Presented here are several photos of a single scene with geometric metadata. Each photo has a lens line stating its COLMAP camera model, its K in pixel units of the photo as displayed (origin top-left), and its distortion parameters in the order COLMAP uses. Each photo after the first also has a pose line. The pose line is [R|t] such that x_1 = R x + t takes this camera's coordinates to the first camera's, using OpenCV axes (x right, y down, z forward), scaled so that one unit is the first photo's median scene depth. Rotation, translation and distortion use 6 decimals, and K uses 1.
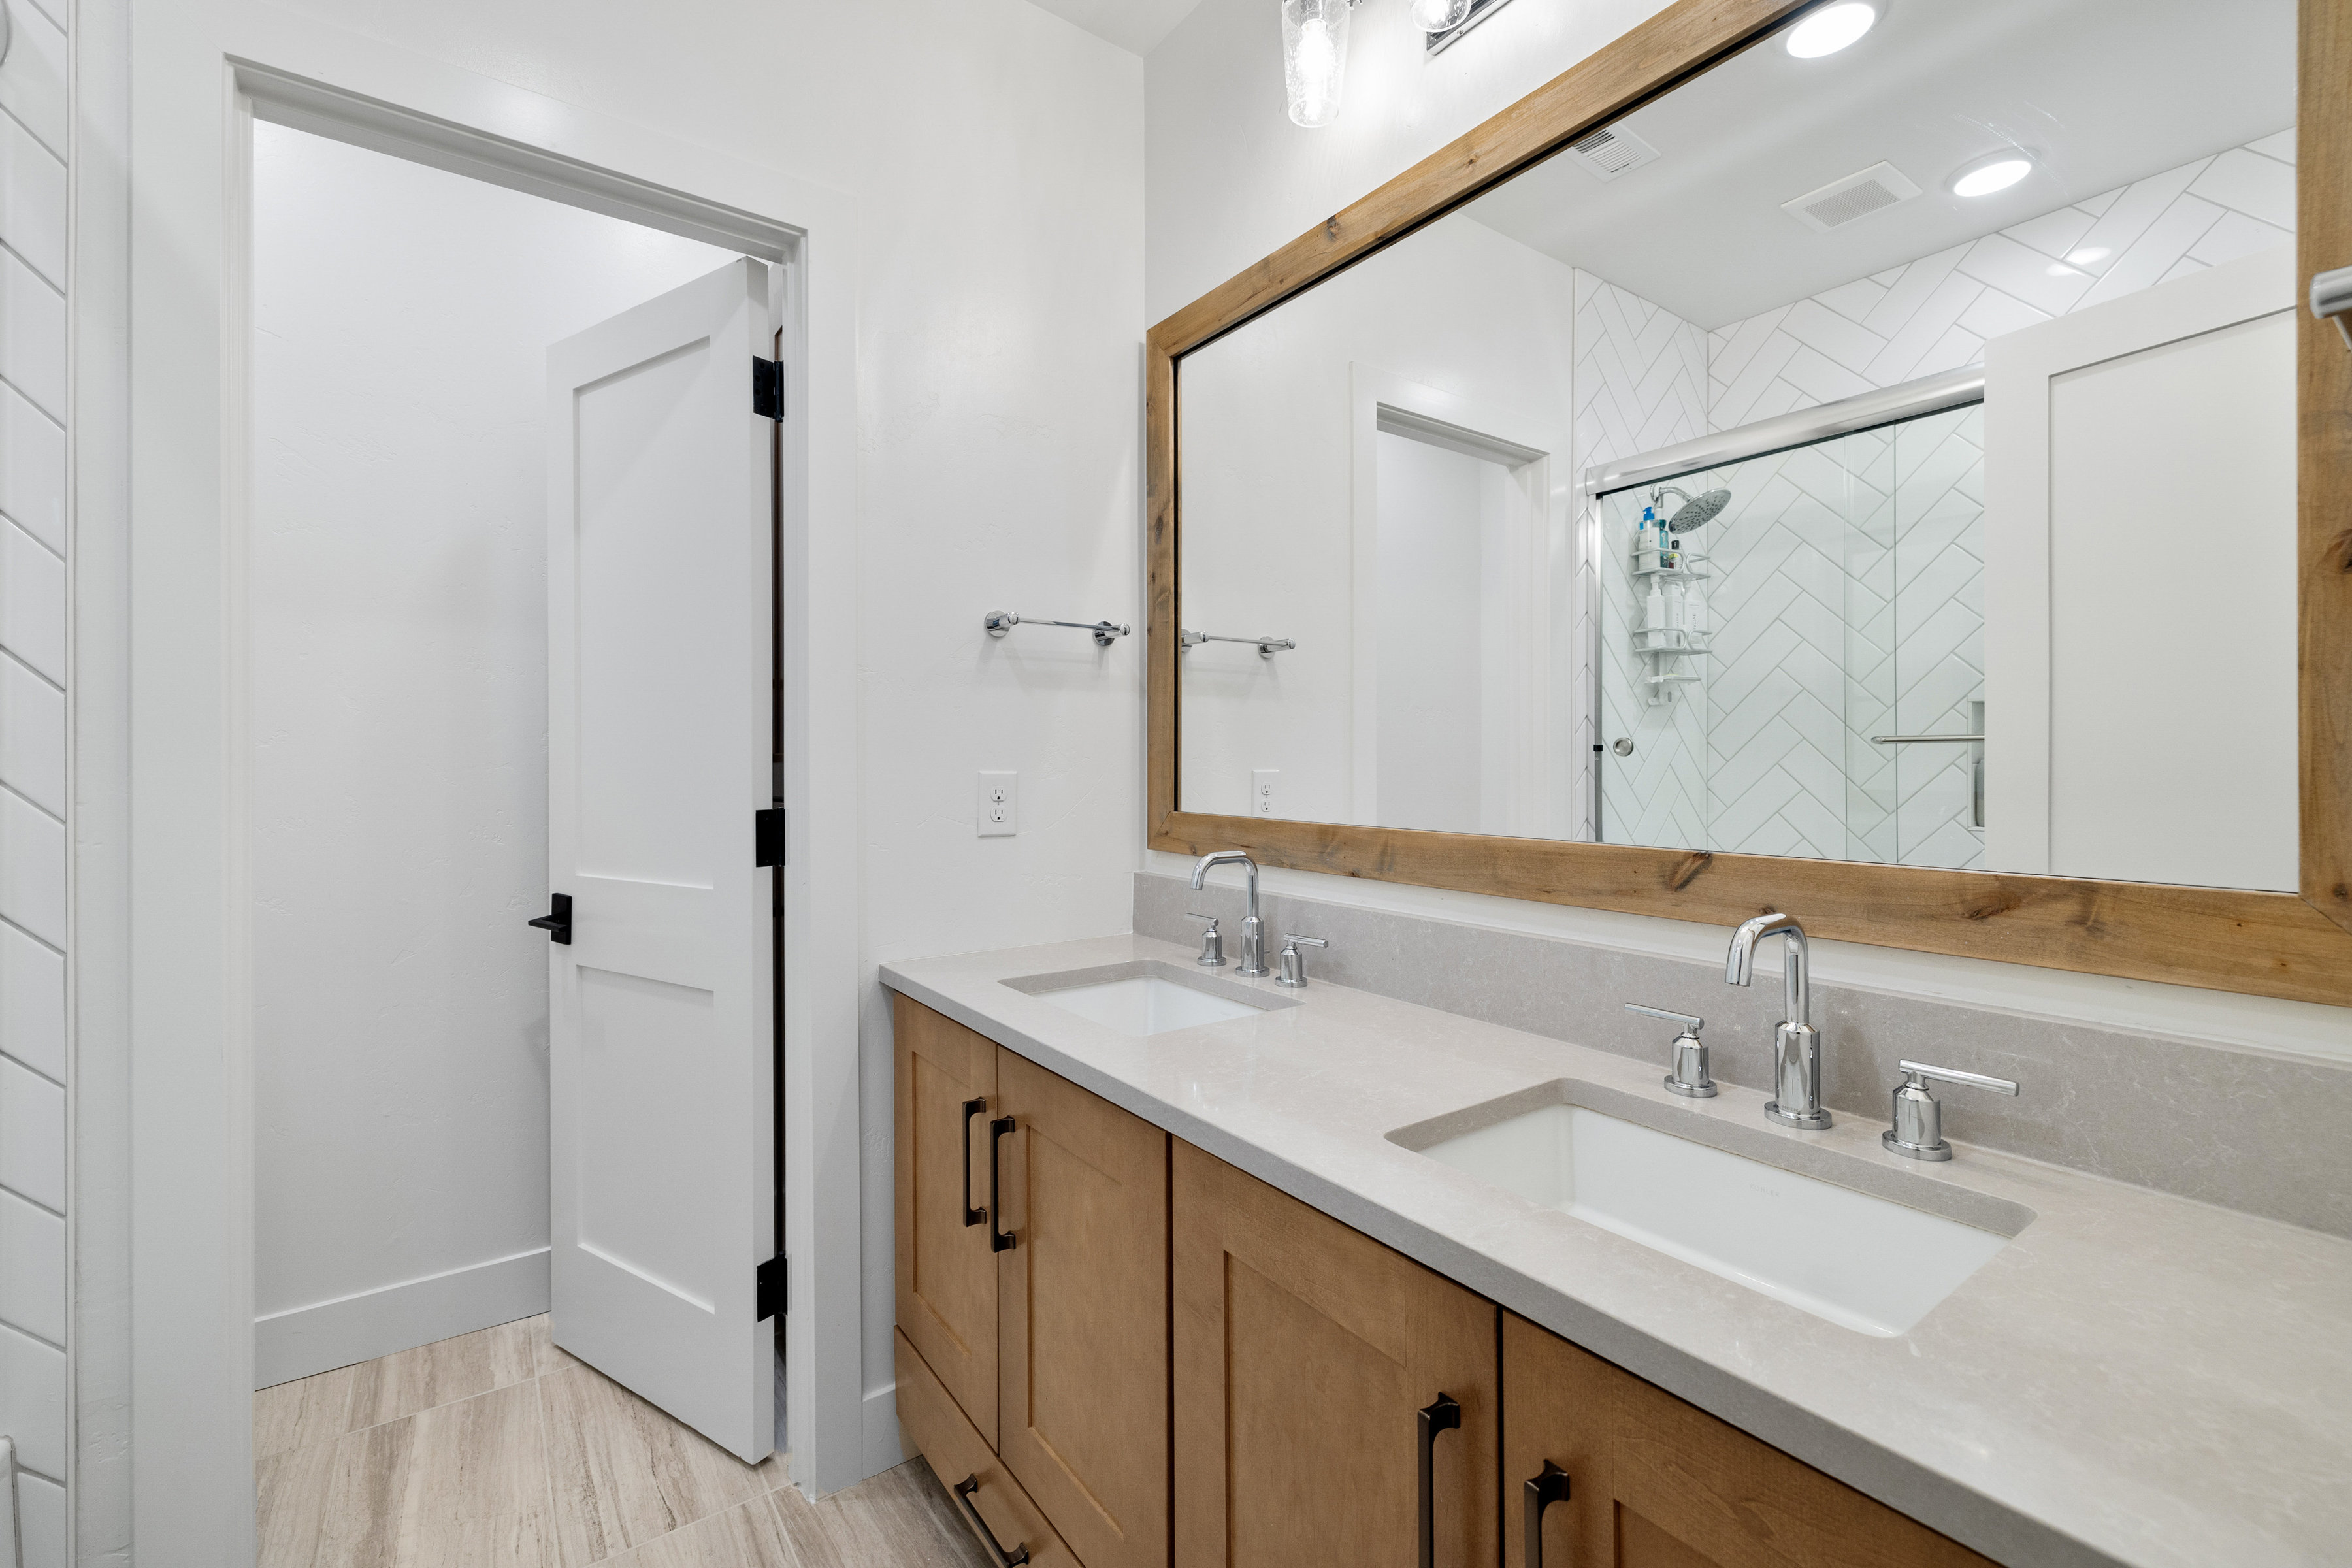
lens RADIAL K [[983.1, 0, 1153.2], [0, 983.1, 764.2], [0, 0, 1]] dist [0.003851, -0.001079]
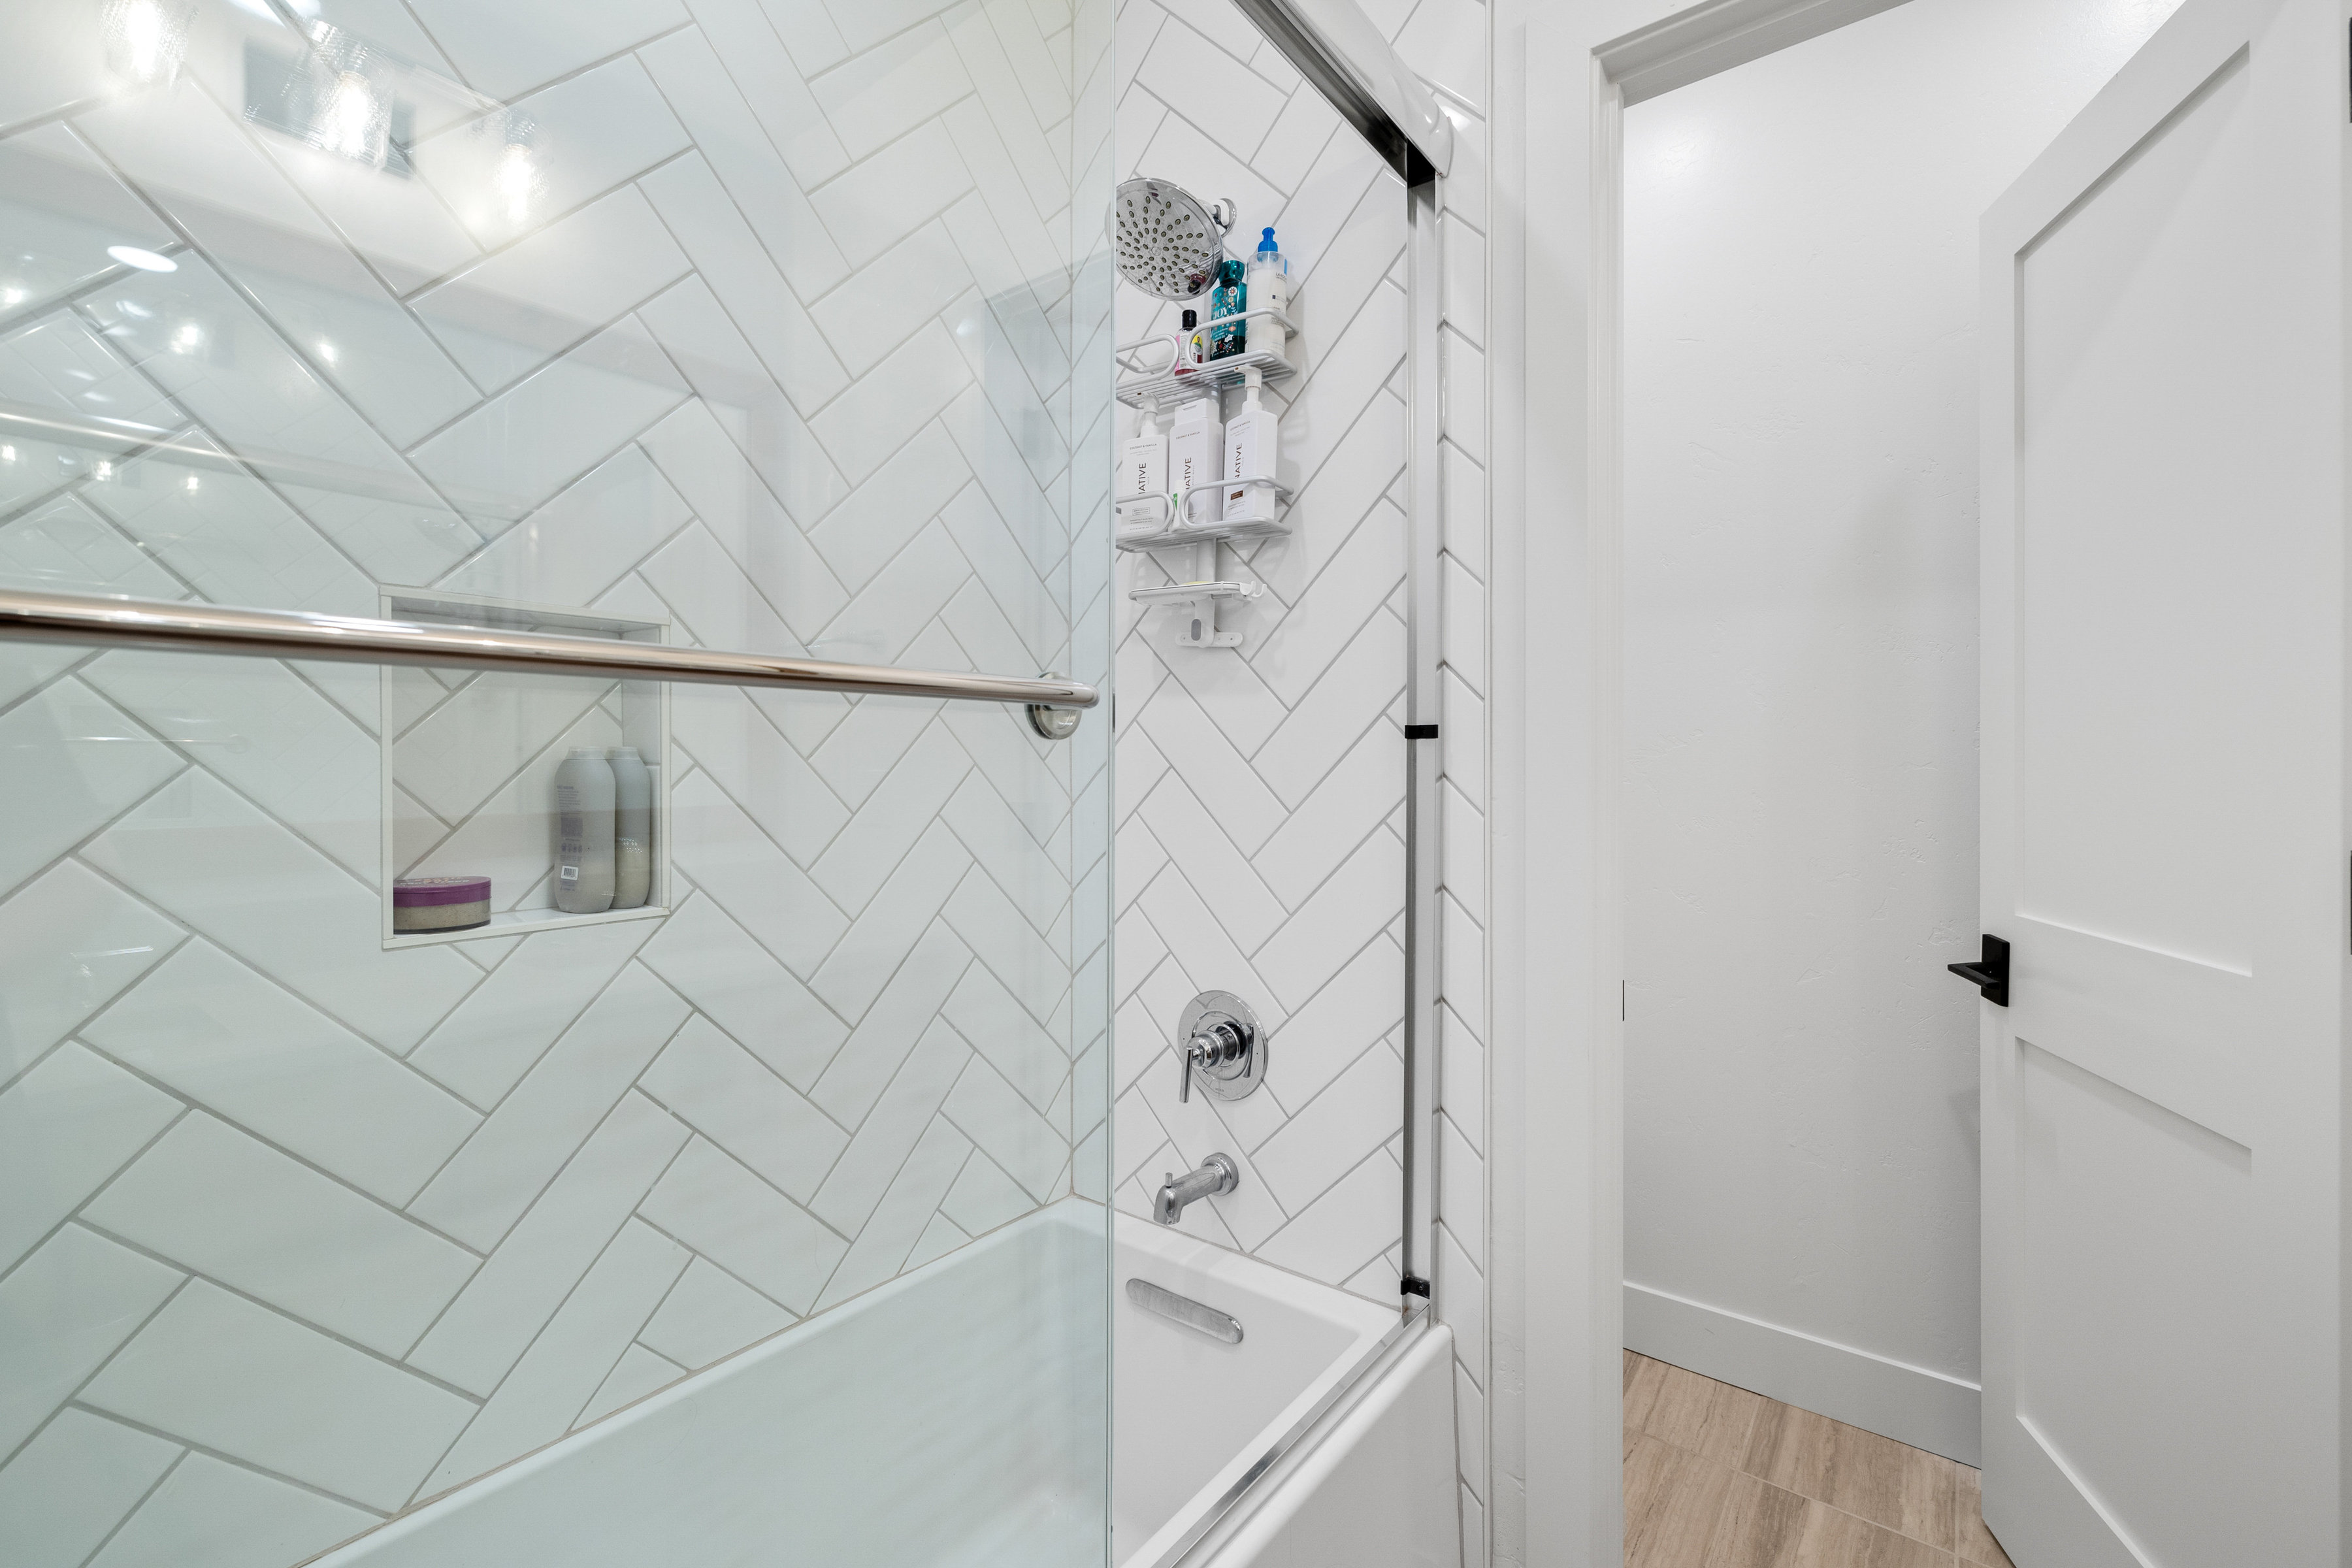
lens RADIAL K [[983.1, 0, 1194.3], [0, 983.1, 781.5], [0, 0, 1]] dist [0.003851, -0.001079]
pose [[0.296522, 0.006017, -0.955007, -0.069125], [0.001221, 0.999977, 0.006679, 0.007581], [0.955025, -0.003146, 0.296508, 0.207880]]
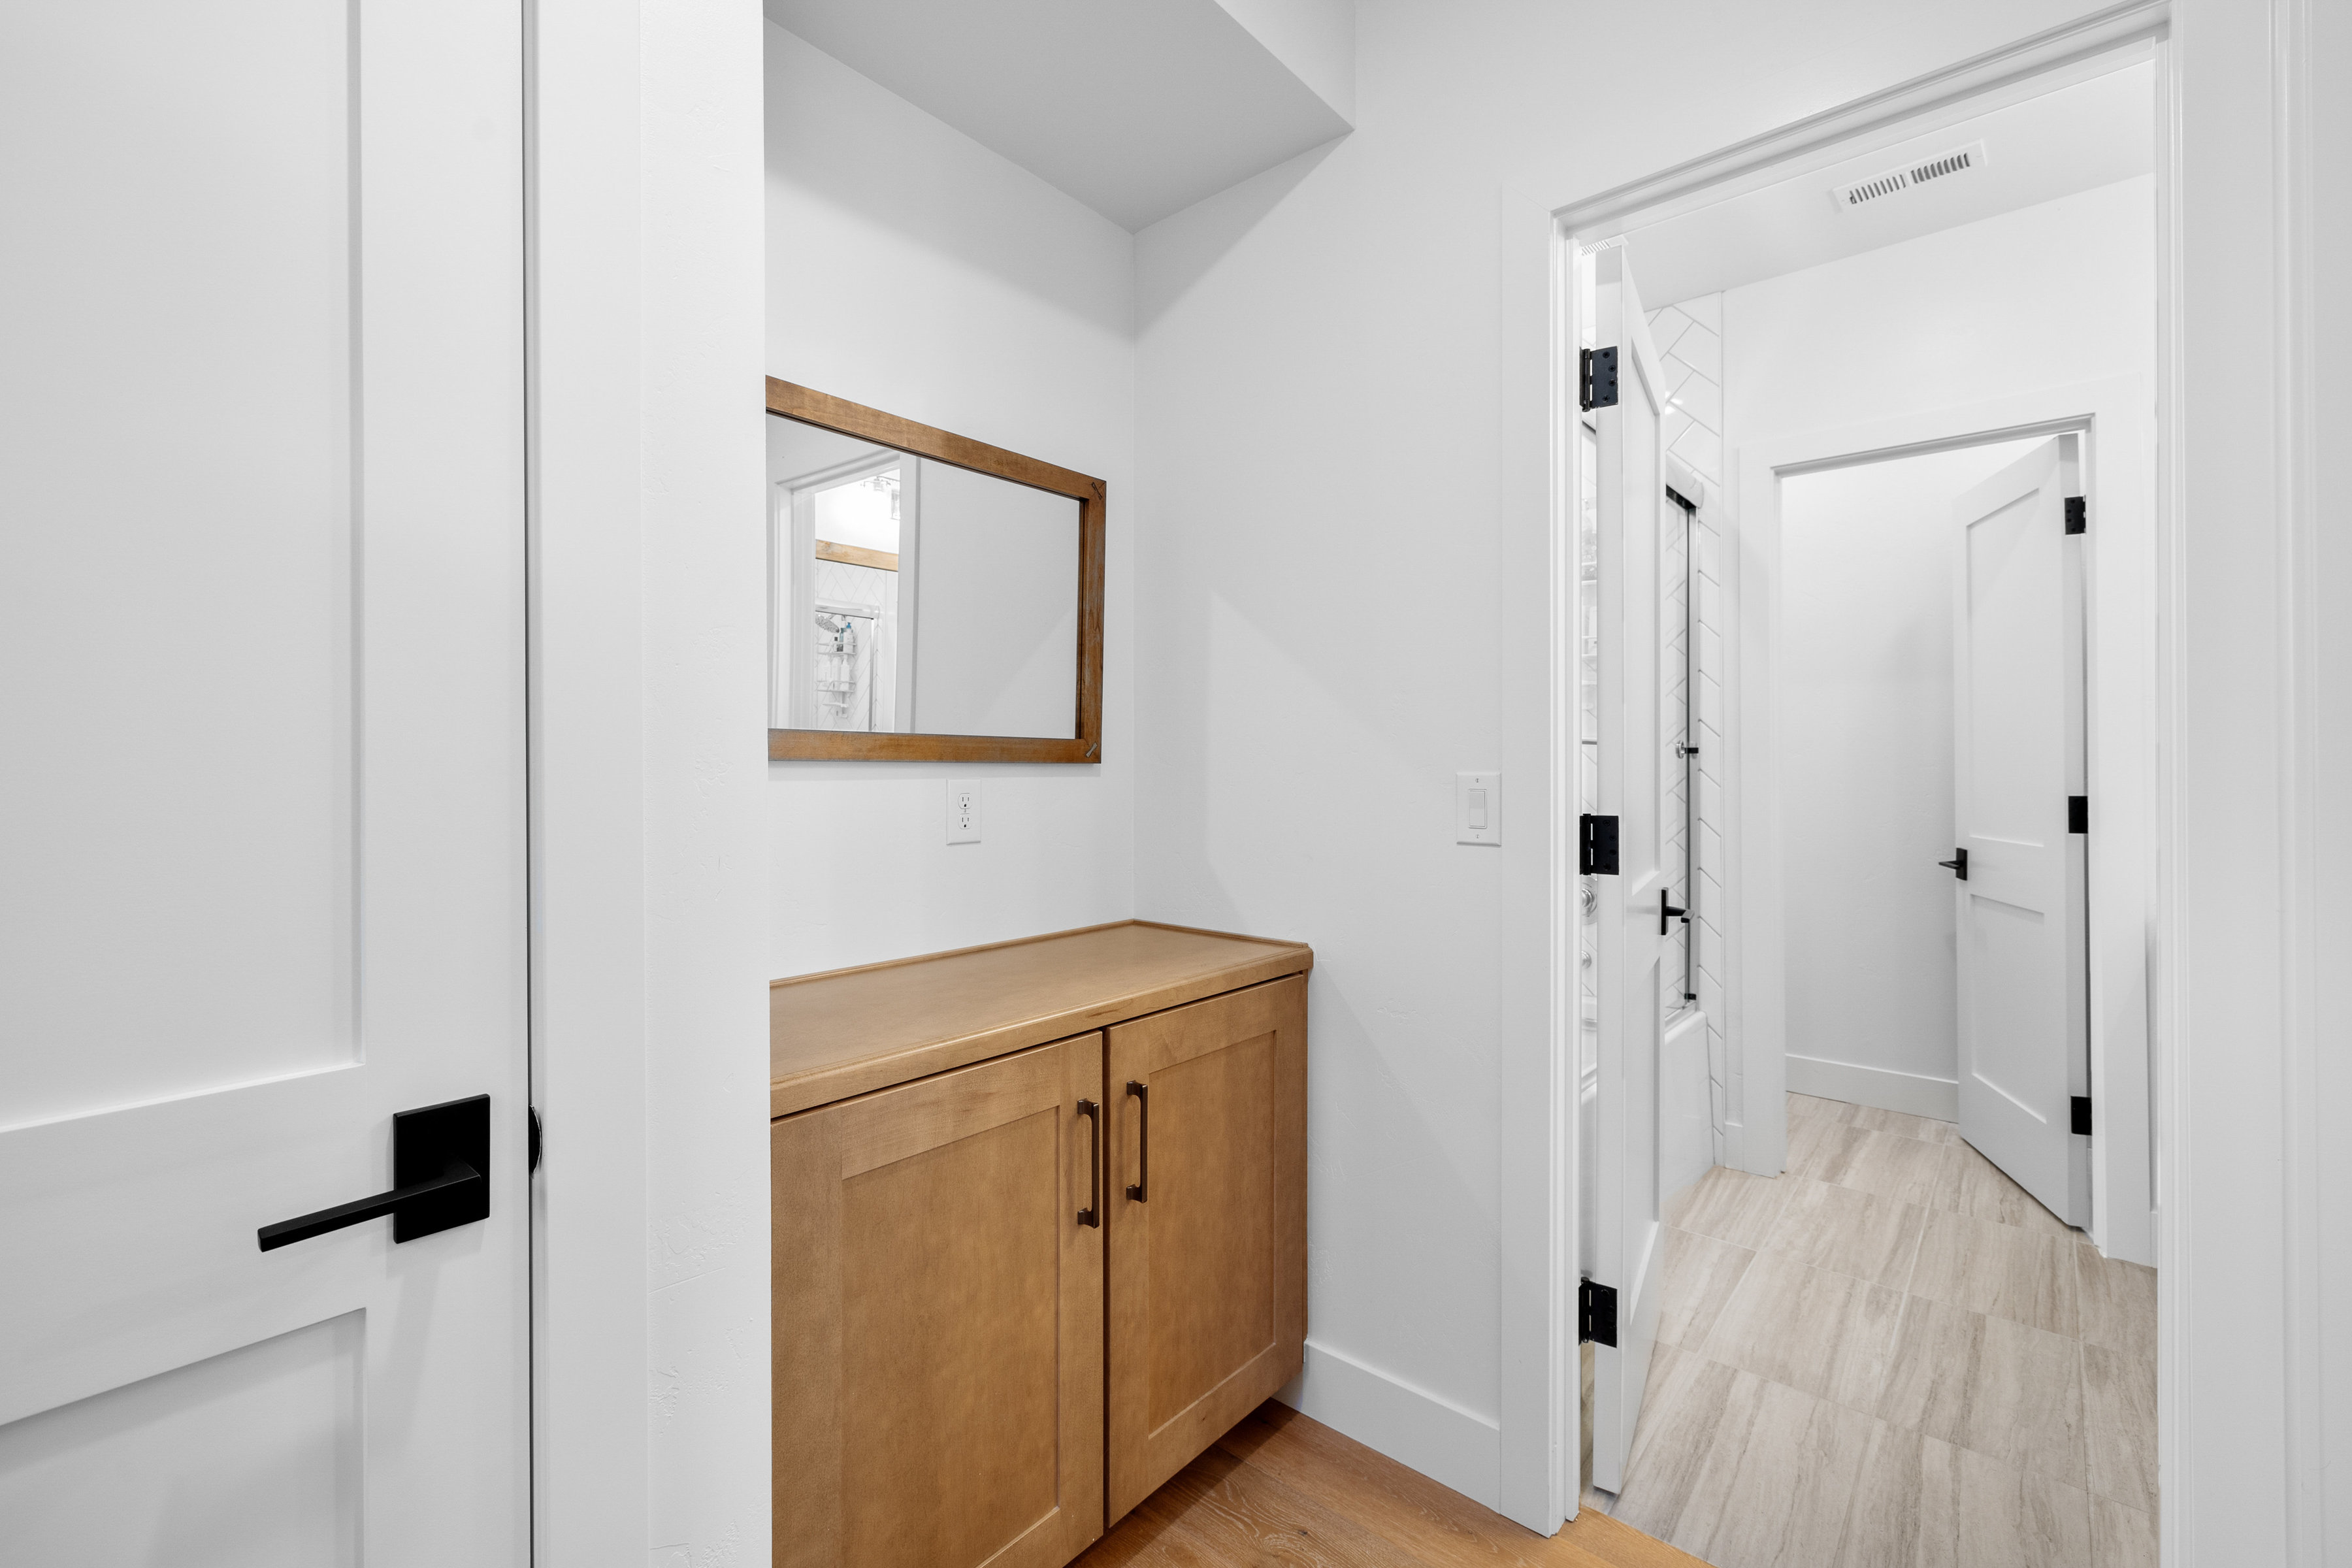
lens RADIAL K [[983.1, 0, 1185.6], [0, 983.1, 756.4], [0, 0, 1]] dist [0.003851, -0.001079]
pose [[0.242442, -0.007335, -0.970138, 0.673102], [-0.001048, 0.999969, -0.007823, -0.000167], [0.970165, 0.002913, 0.242427, -0.626776]]
